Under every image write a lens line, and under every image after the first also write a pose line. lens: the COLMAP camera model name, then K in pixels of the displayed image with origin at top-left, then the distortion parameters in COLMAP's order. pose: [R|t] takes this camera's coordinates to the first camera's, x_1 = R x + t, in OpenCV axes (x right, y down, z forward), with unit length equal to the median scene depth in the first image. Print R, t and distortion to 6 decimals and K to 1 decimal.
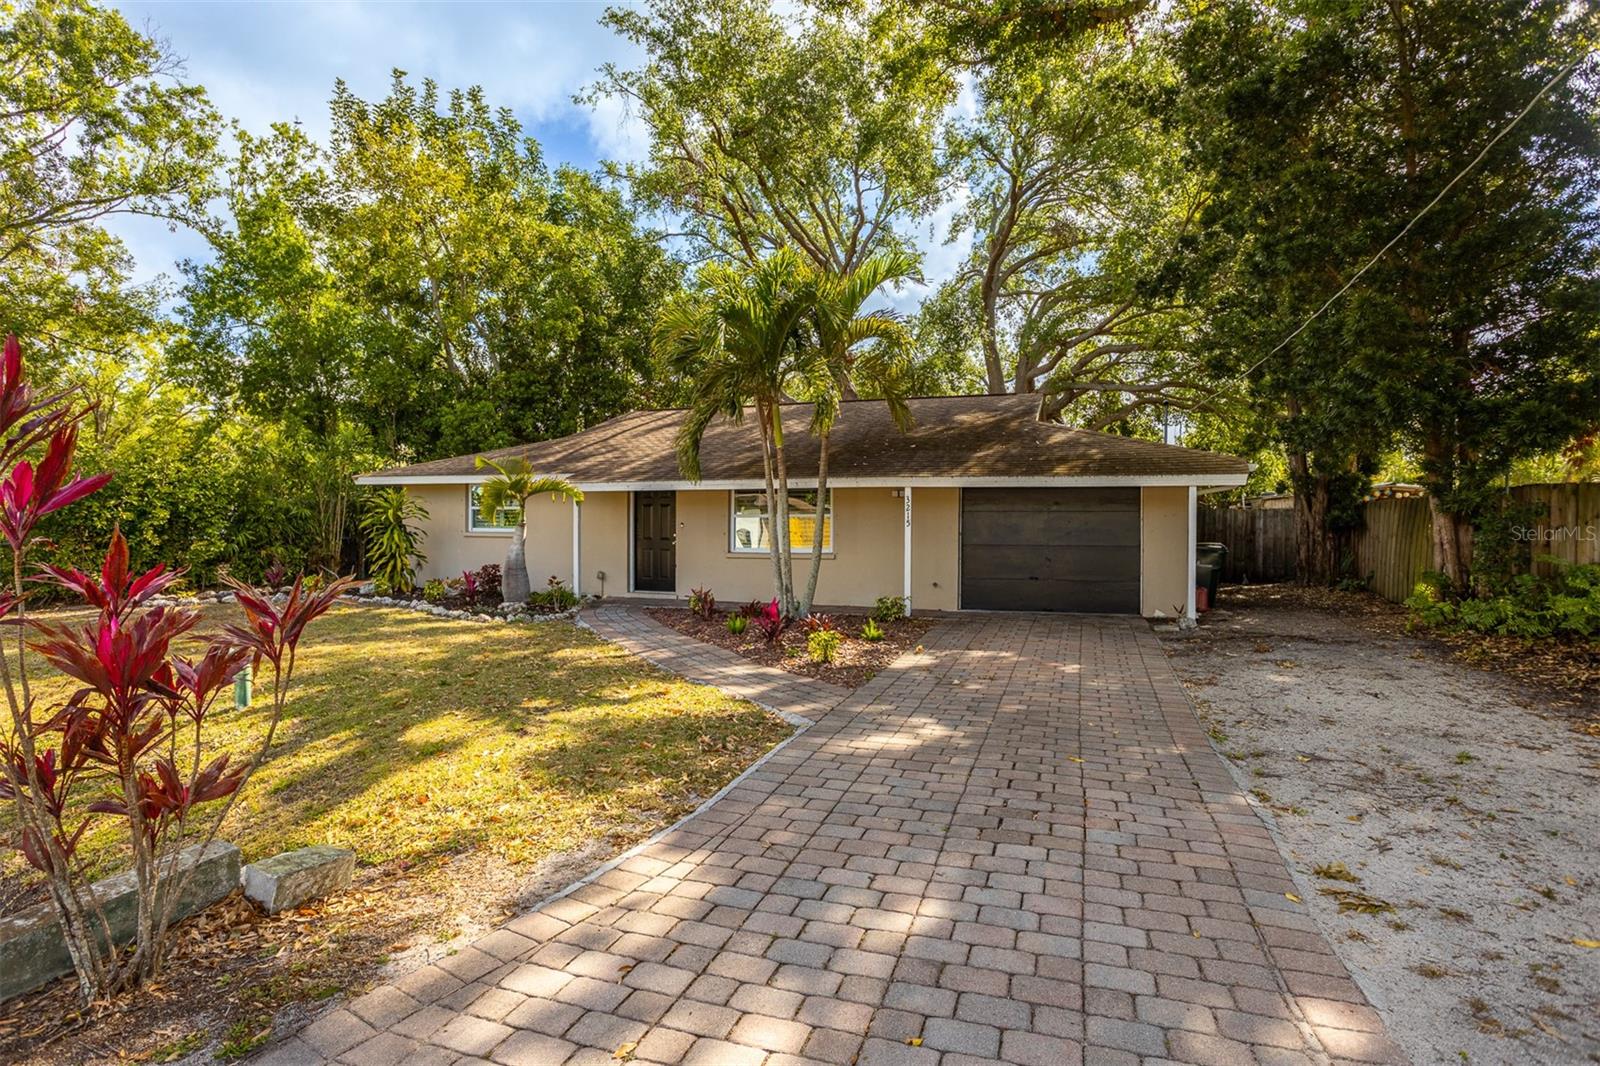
lens RADIAL K [[898.5, 0, 800.0], [0, 898.5, 533.0], [0, 0, 1]] dist [0.003141, 0.000562]
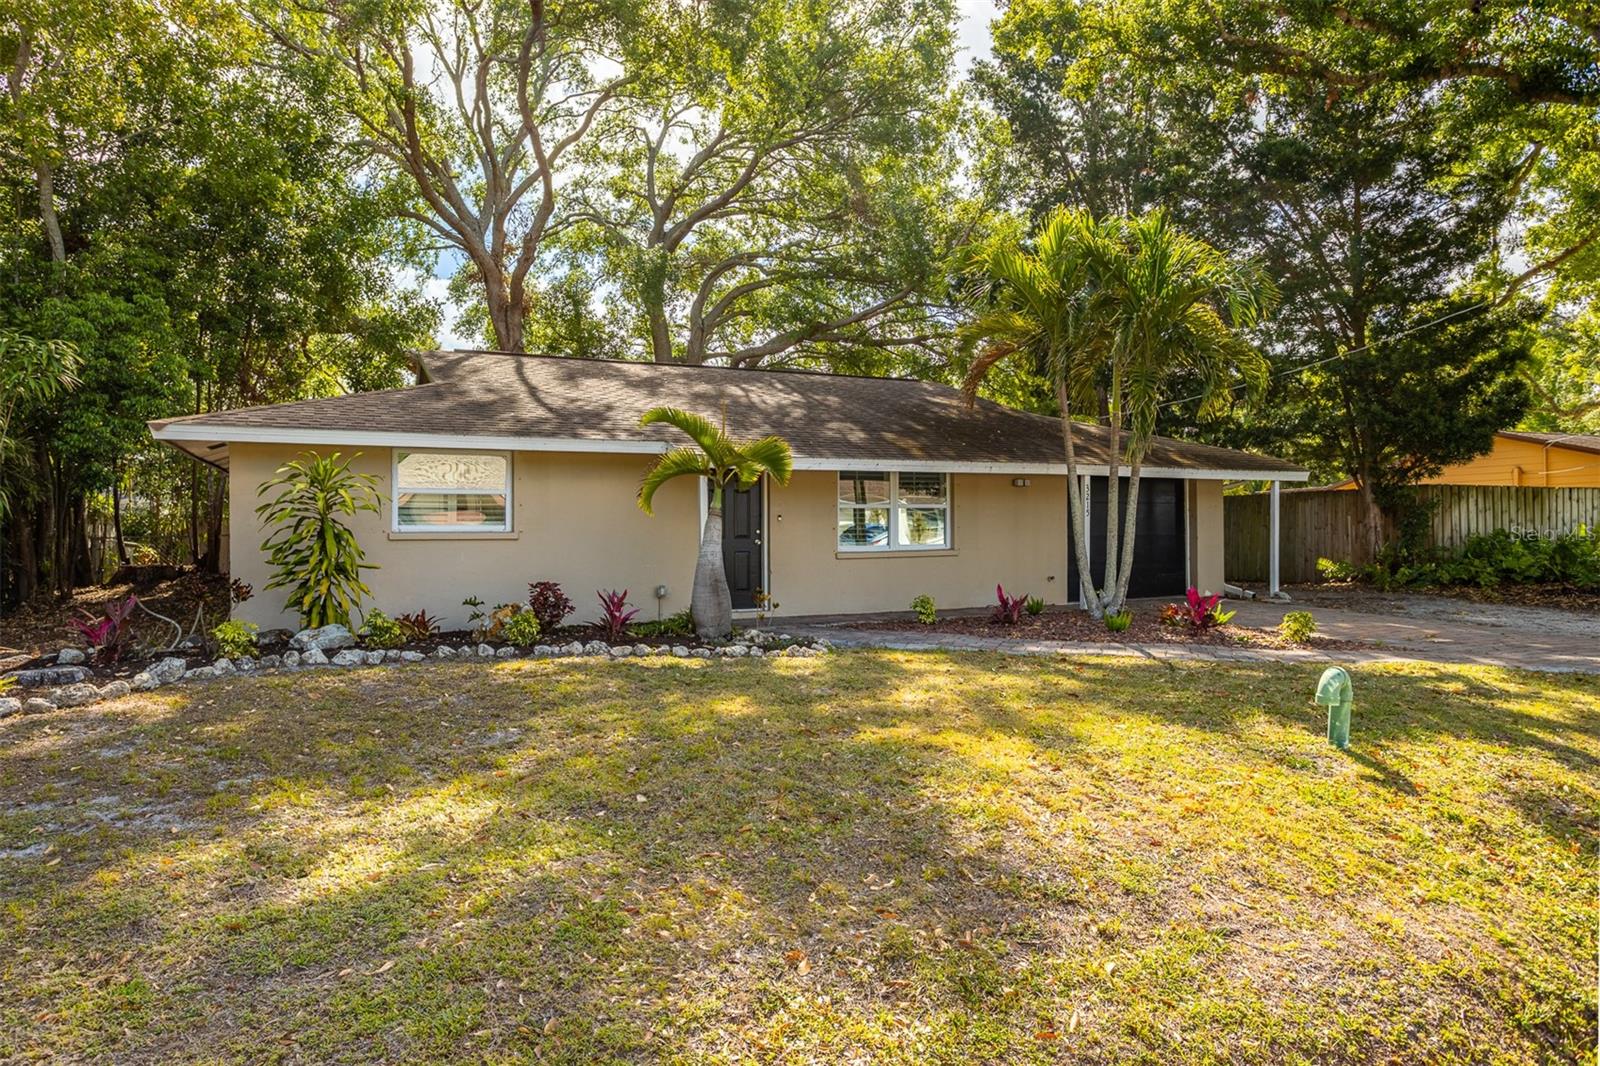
lens RADIAL K [[1046.5, 0, 800.0], [0, 1046.5, 533.0], [0, 0, 1]] dist [0.000945, 0.000132]
pose [[0.693770, -0.016308, 0.720012, -0.747148], [0.011853, 0.999867, 0.011225, -0.004852], [-0.720099, 0.000747, 0.693871, 0.372270]]
